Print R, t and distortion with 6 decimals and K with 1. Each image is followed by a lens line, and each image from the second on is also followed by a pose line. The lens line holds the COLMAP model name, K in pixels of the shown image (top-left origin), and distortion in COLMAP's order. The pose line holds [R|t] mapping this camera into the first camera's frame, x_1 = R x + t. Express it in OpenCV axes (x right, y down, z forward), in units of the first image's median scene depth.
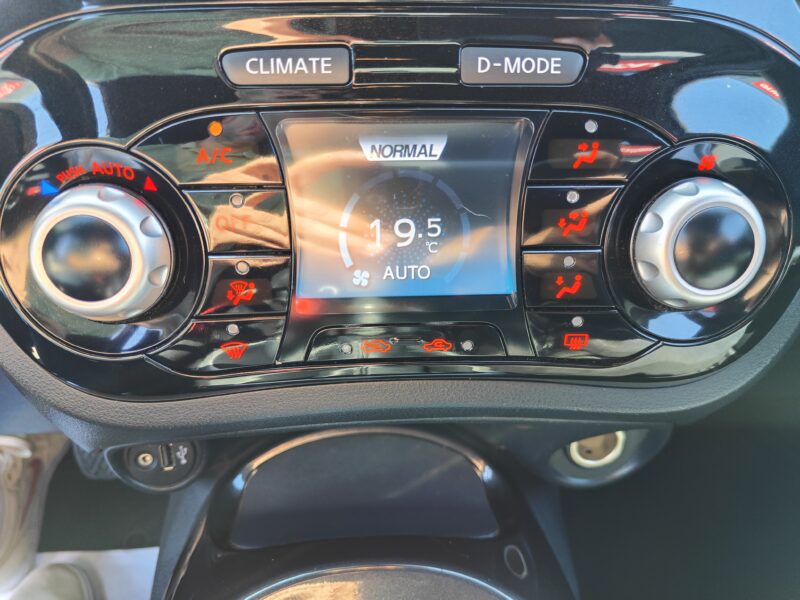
lens RADIAL K [[574.9, 0, 400.9], [0, 574.9, 299.1], [0, 0, 1]] dist [0.000428, 0.003419]
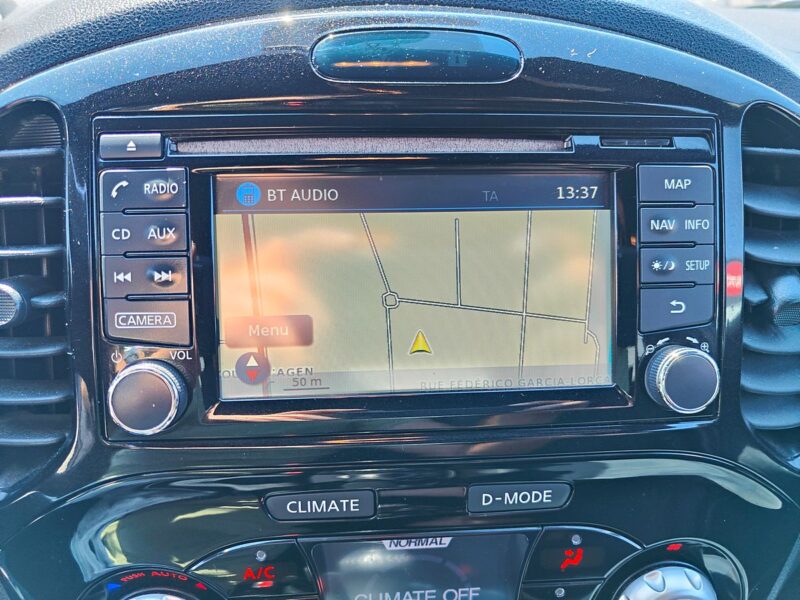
lens RADIAL K [[574.9, 0, 399.4], [0, 574.9, 298.9], [0, 0, 1]] dist [0.000428, 0.003419]
pose [[0.999681, -0.004531, 0.024866, -0.064488], [0.003341, 0.998856, 0.047706, -0.875748], [-0.025054, -0.047607, 0.998552, -0.160412]]
